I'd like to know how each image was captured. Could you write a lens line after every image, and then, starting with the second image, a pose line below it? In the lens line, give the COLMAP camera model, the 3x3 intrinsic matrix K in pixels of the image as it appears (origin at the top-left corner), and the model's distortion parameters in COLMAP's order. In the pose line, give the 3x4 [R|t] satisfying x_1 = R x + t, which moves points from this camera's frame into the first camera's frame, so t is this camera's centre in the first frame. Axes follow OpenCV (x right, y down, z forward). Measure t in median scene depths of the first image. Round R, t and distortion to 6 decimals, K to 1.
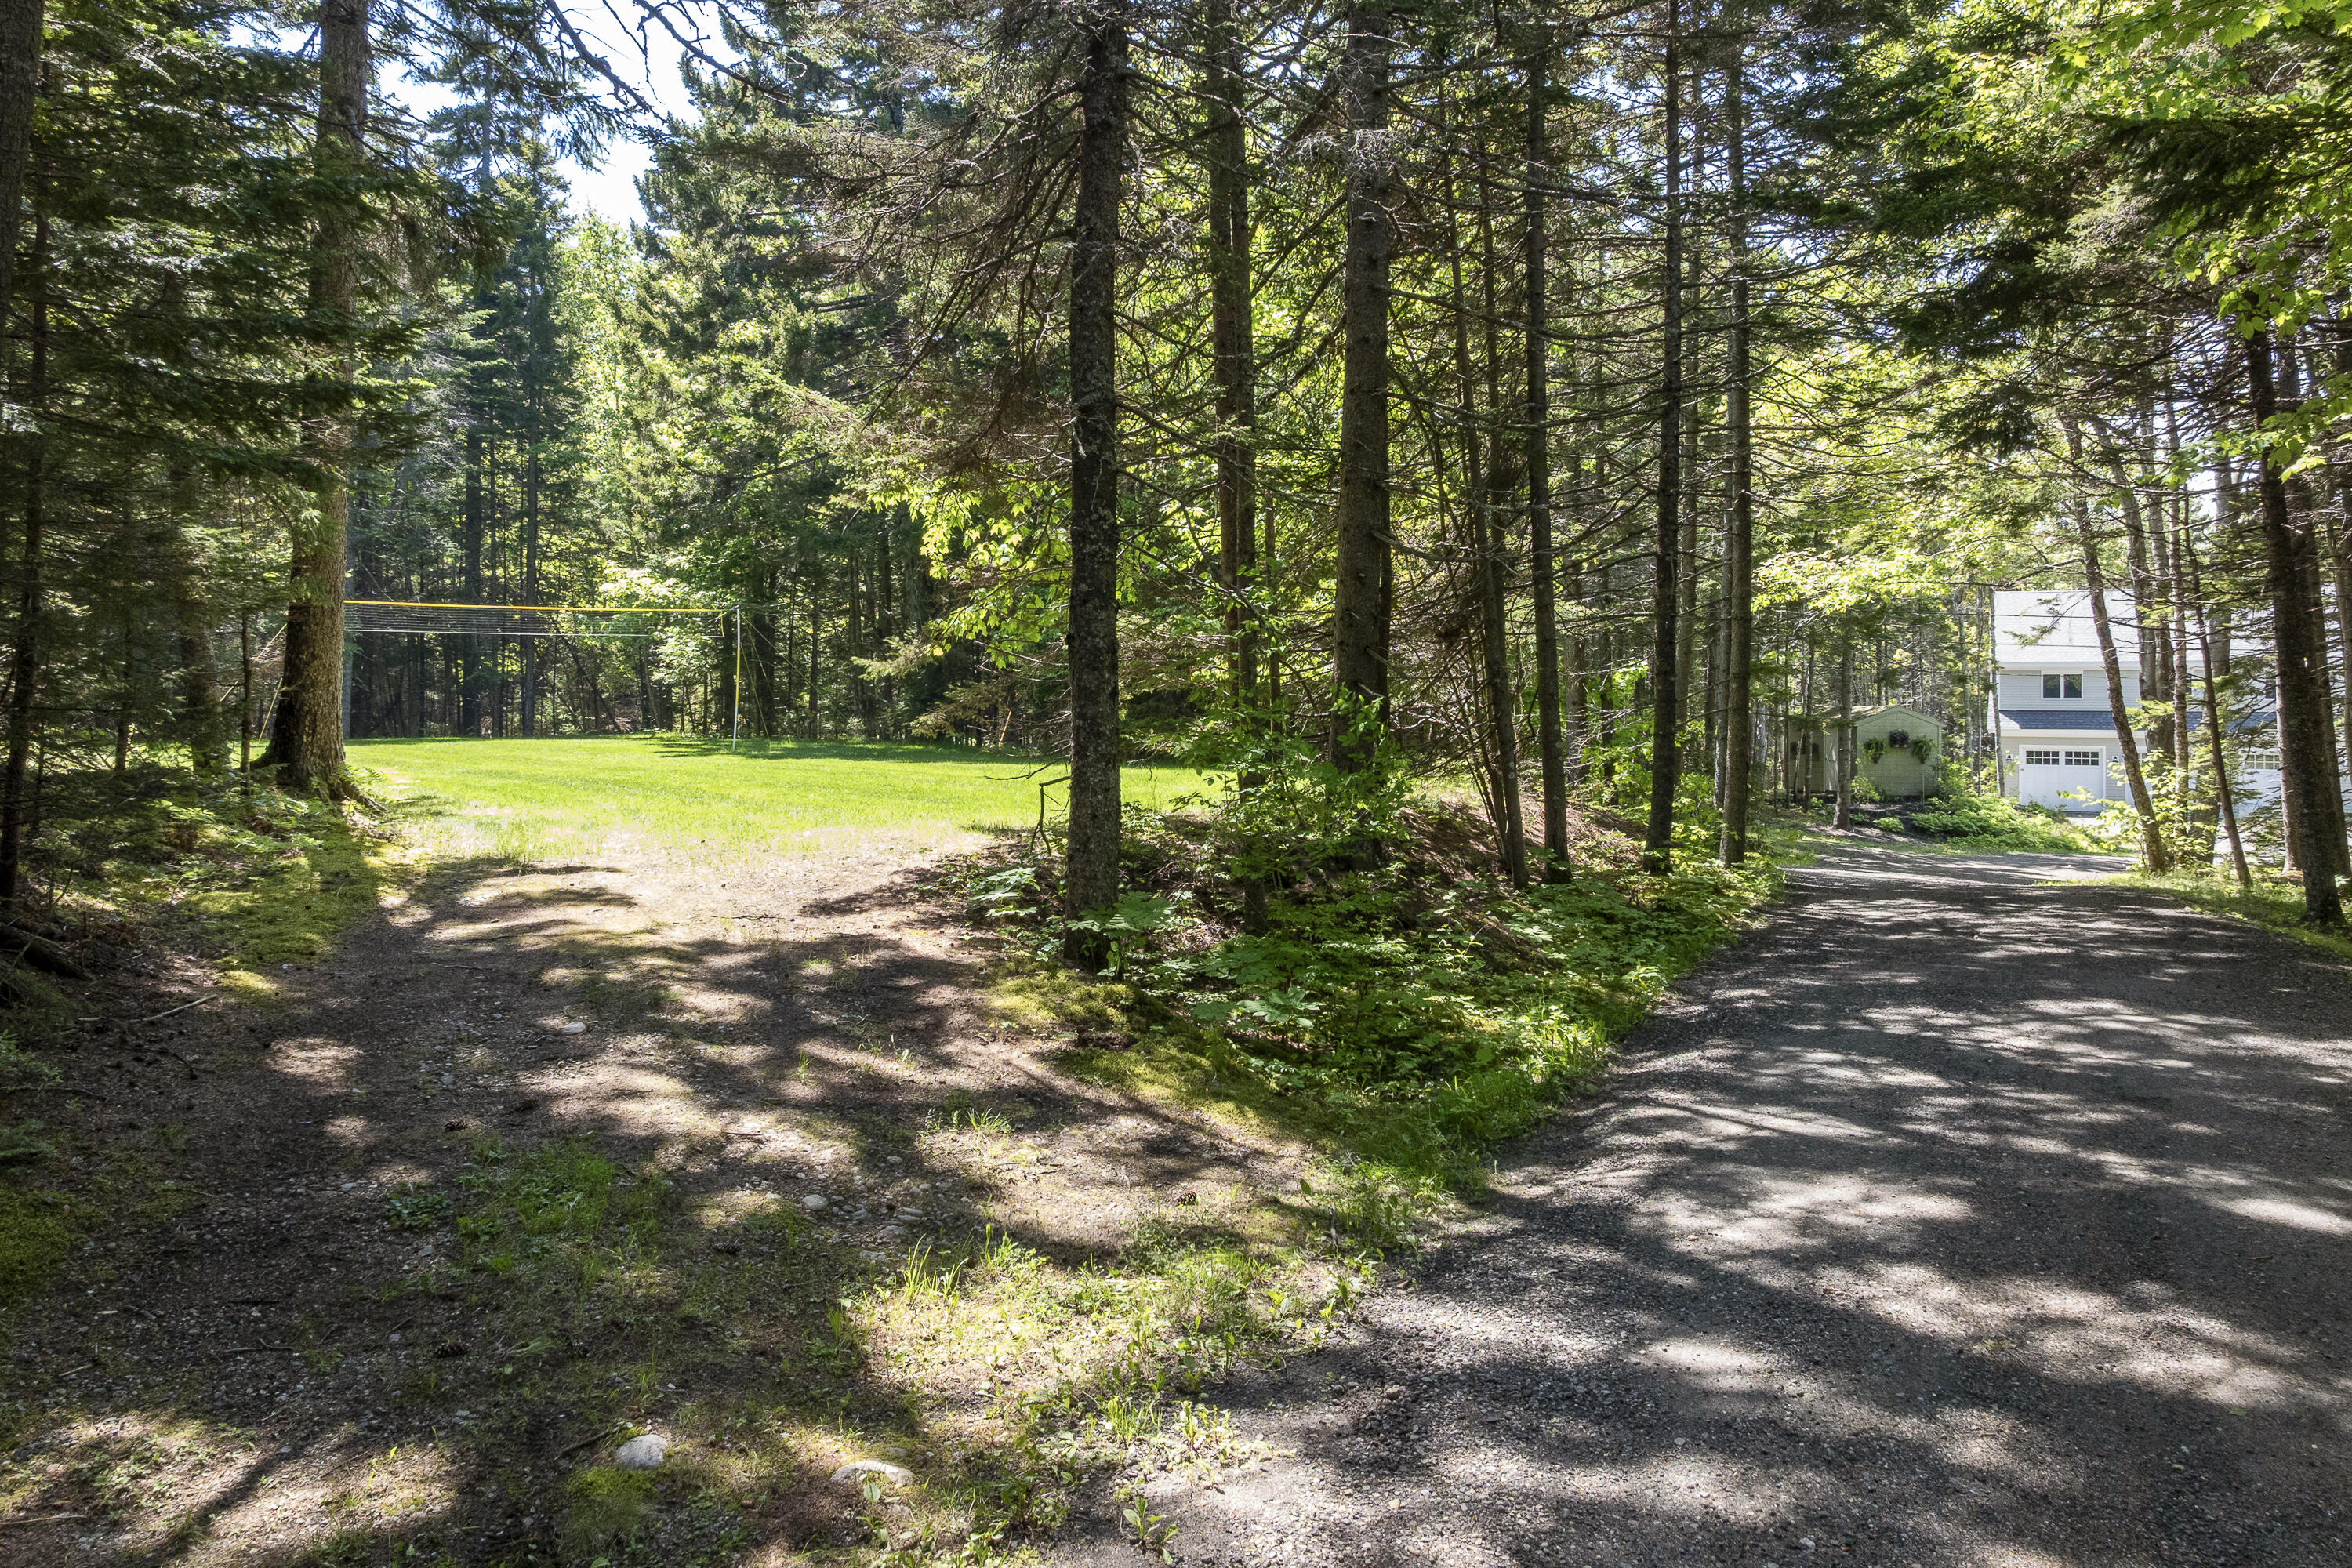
lens RADIAL K [[1623.1, 0, 1189.5], [0, 1623.1, 717.9], [0, 0, 1]] dist [-0.009277, -0.000784]
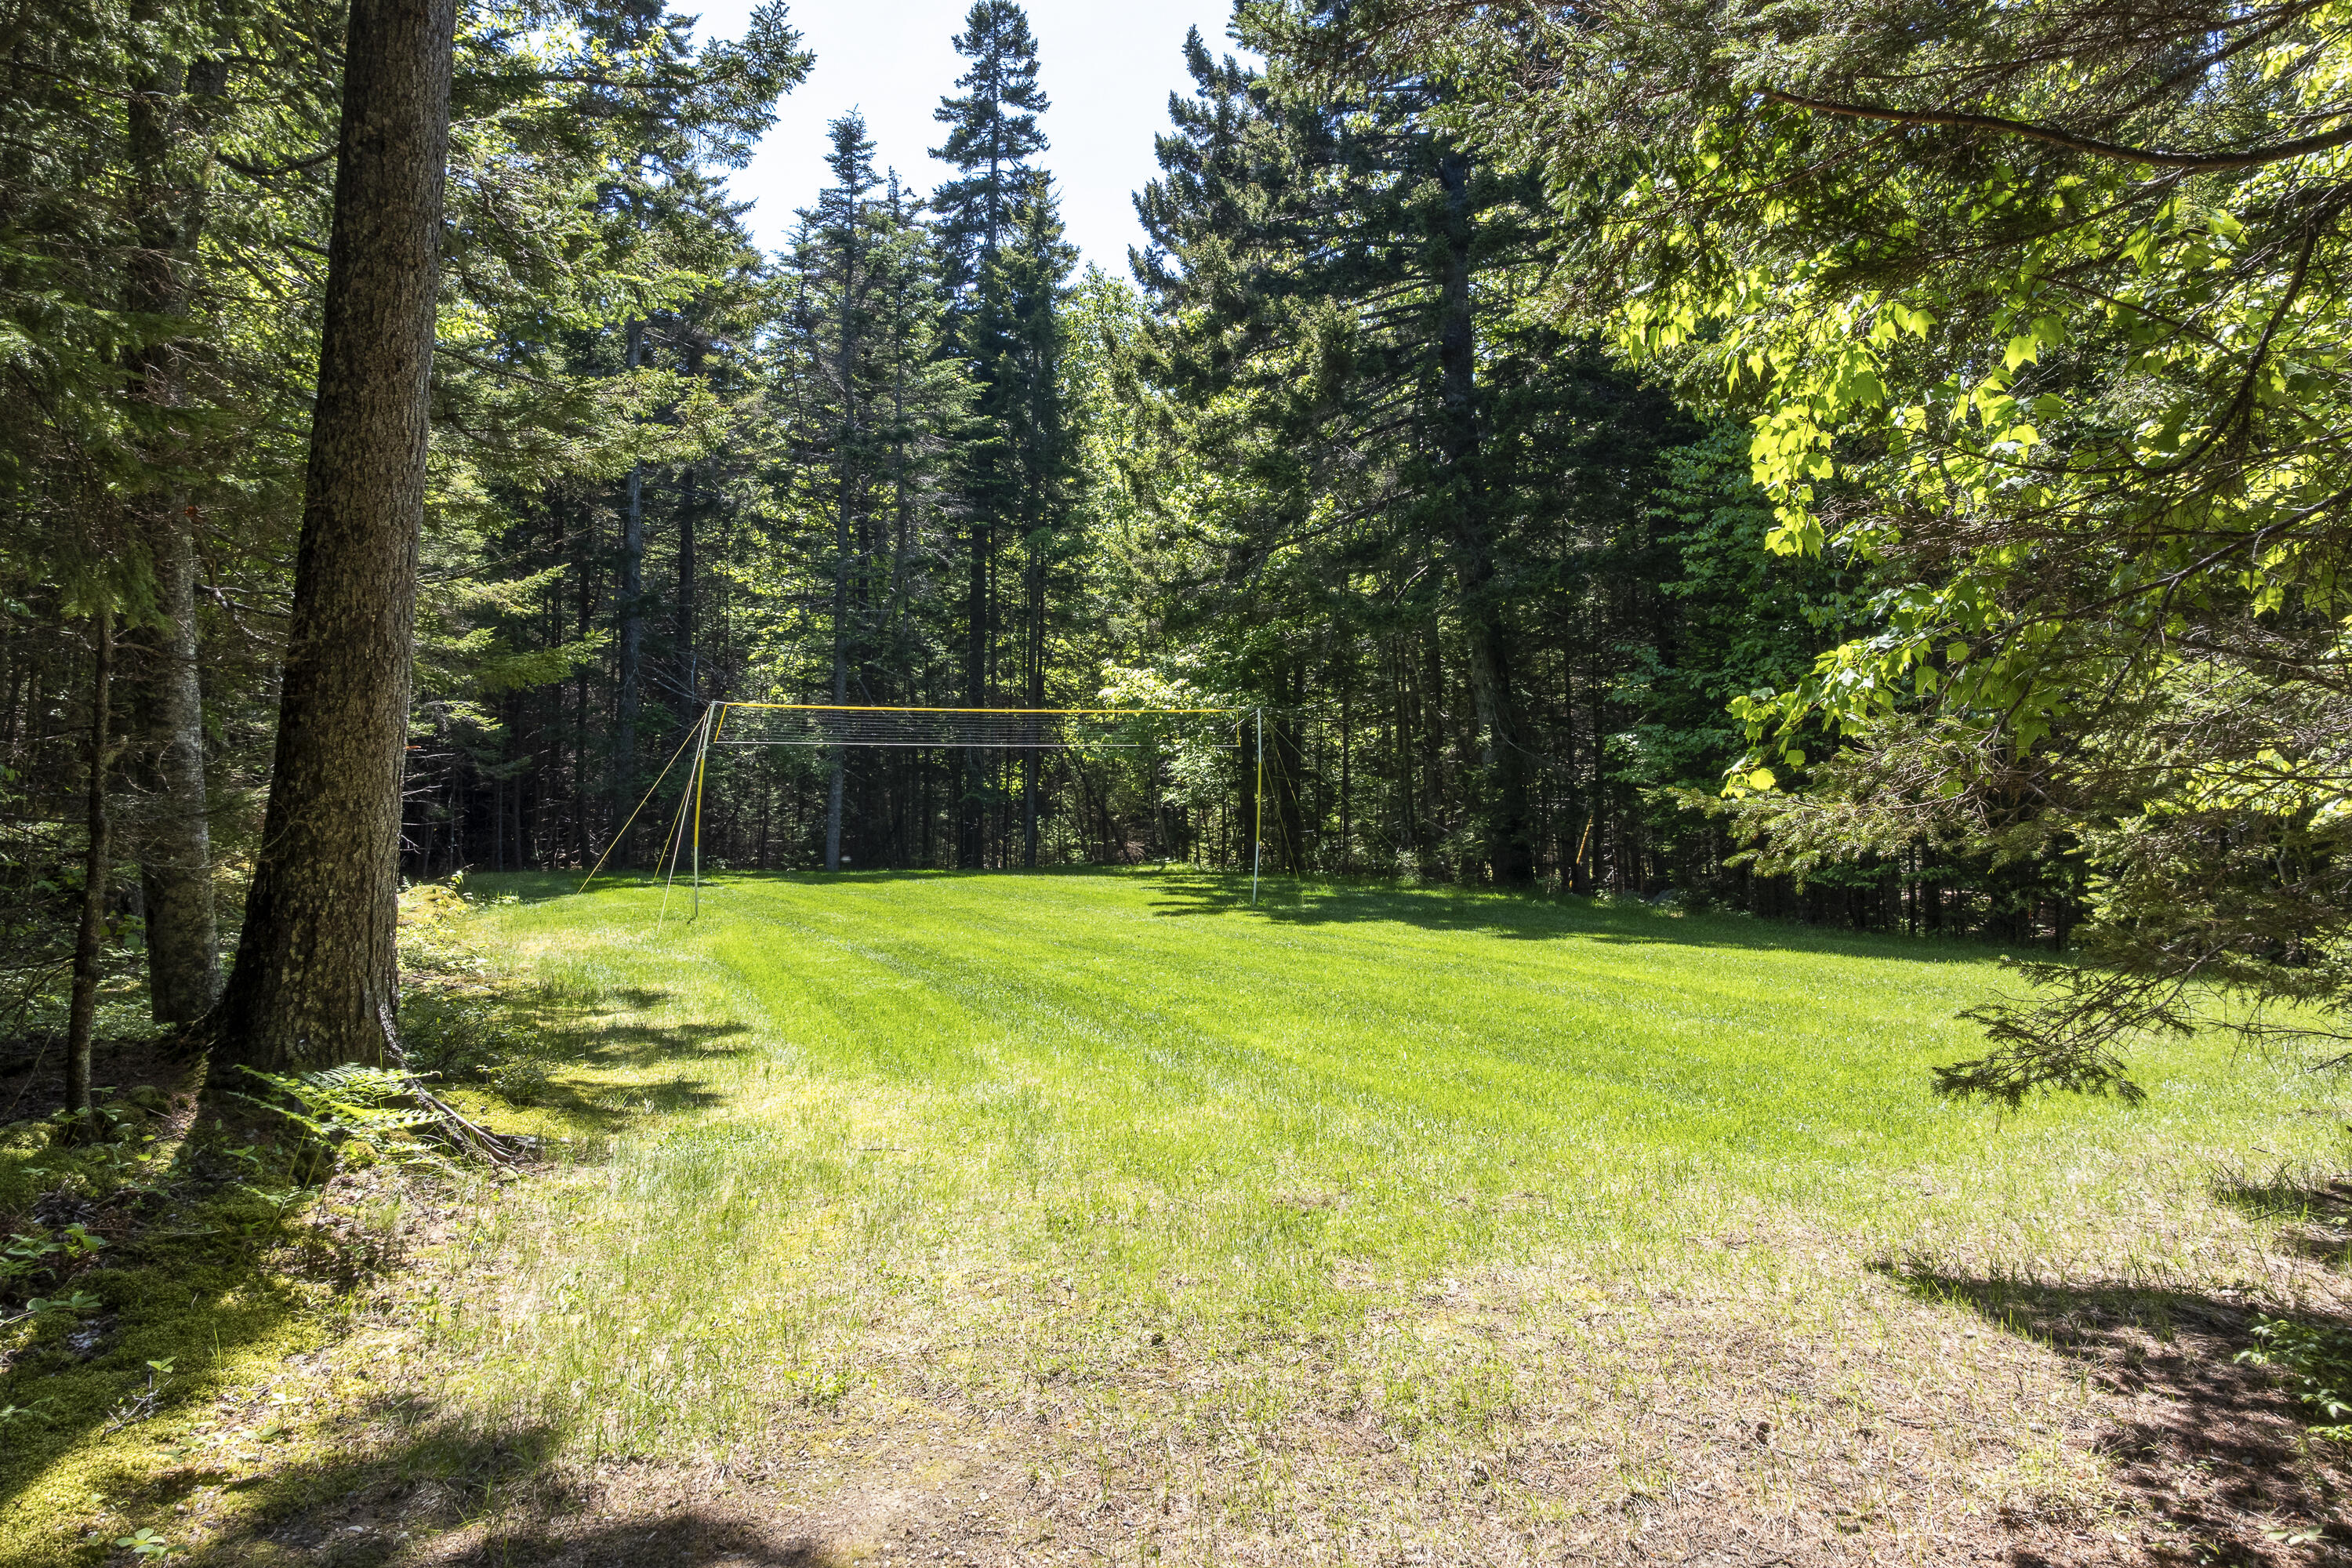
lens RADIAL K [[1623.1, 0, 1189.5], [0, 1623.1, 717.9], [0, 0, 1]] dist [-0.009277, -0.000784]
pose [[0.950830, -0.021411, -0.308971, -0.057884], [-0.000124, 0.997581, -0.069514, -0.008537], [0.309712, 0.066134, 0.948528, 0.209451]]
